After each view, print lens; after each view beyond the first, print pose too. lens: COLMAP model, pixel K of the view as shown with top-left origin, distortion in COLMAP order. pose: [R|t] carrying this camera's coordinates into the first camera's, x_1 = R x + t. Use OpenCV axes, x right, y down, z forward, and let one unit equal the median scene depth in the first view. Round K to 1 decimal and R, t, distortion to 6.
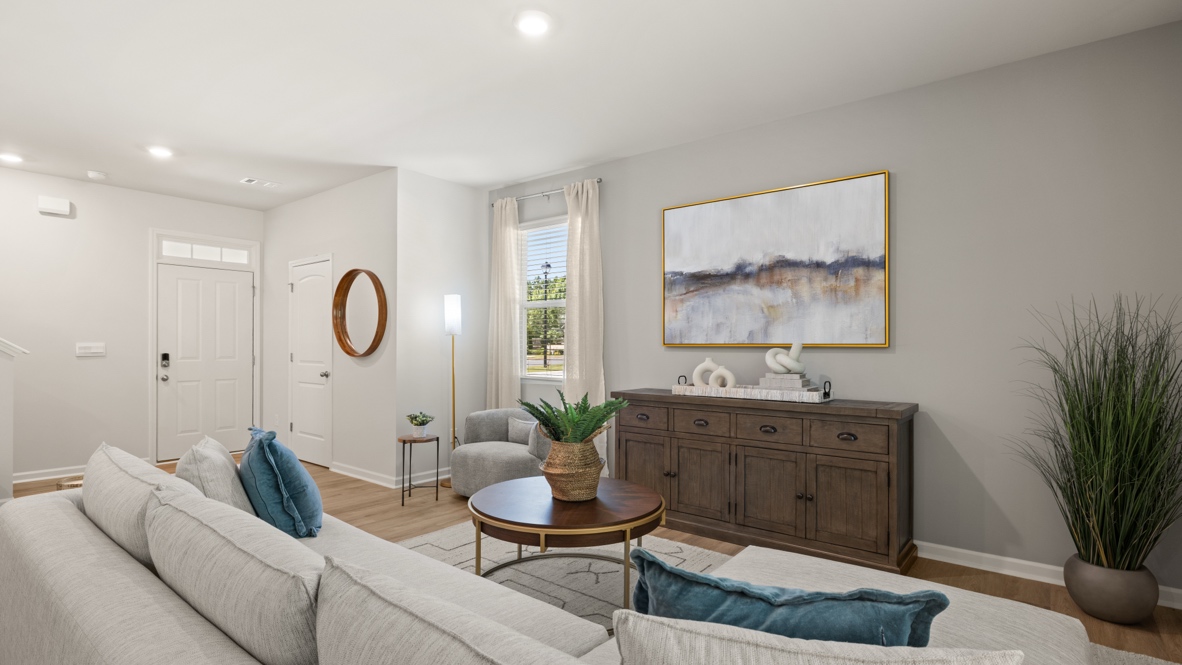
lens RADIAL K [[595.2, 0, 568.6], [0, 595.2, 342.4], [0, 0, 1]] dist [0.001531, 0.001106]
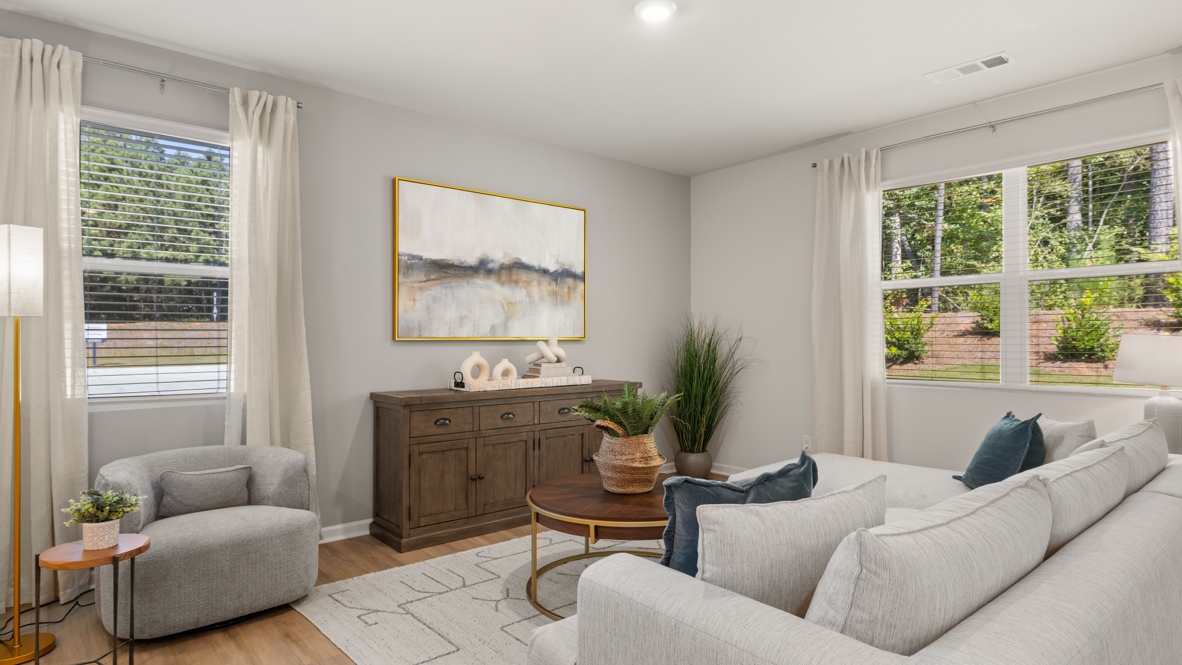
lens RADIAL K [[643.5, 0, 599.2], [0, 643.5, 326.9], [0, 0, 1]] dist [0.005381, -0.000630]
pose [[0.147134, 0.015858, 0.988989, -0.762726], [-0.001973, 0.999874, -0.015739, 0.001747], [-0.989115, 0.000364, 0.147147, 0.632310]]
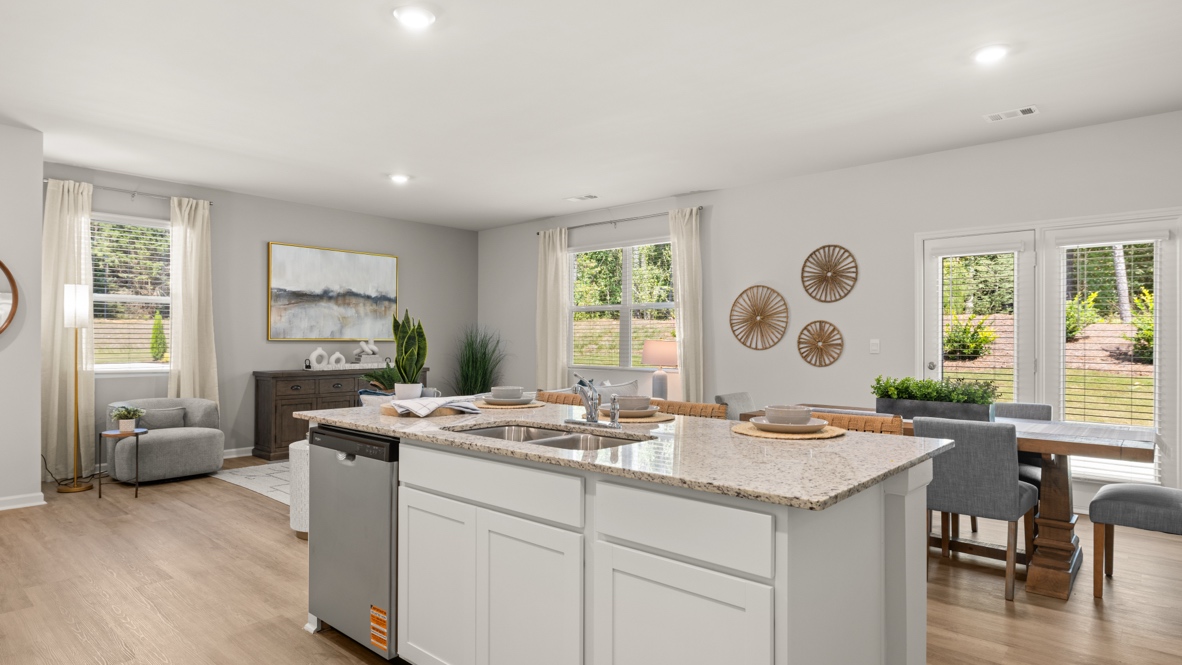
lens RADIAL K [[653.5, 0, 563.8], [0, 653.5, 333.6], [0, 0, 1]] dist [-0.009589, 0.003271]
pose [[0.049682, 0.008128, 0.998732, -1.463814], [-0.009178, 0.999928, -0.007681, -0.003497], [-0.998723, -0.008785, 0.049753, 0.248048]]
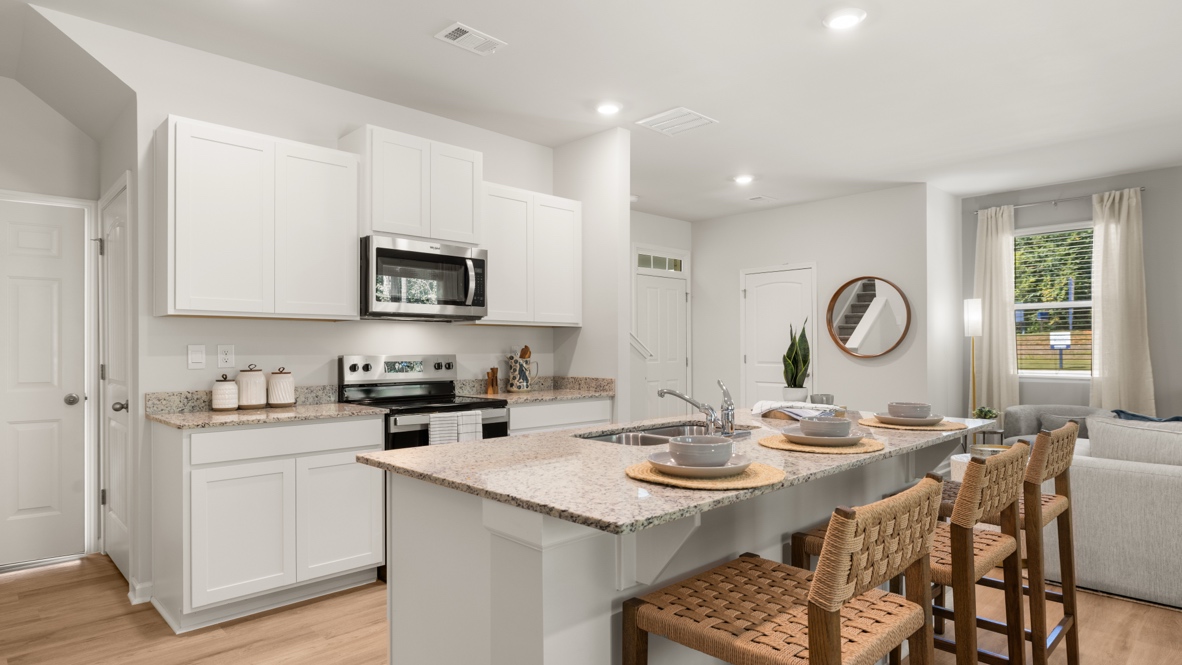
lens RADIAL K [[653.5, 0, 588.4], [0, 653.5, 348.8], [0, 0, 1]] dist [-0.009589, 0.003271]
pose [[0.993903, -0.008698, -0.109912, -0.949827], [0.009657, 0.999920, 0.008195, -0.008145], [0.109832, -0.009207, 0.993907, -0.311269]]
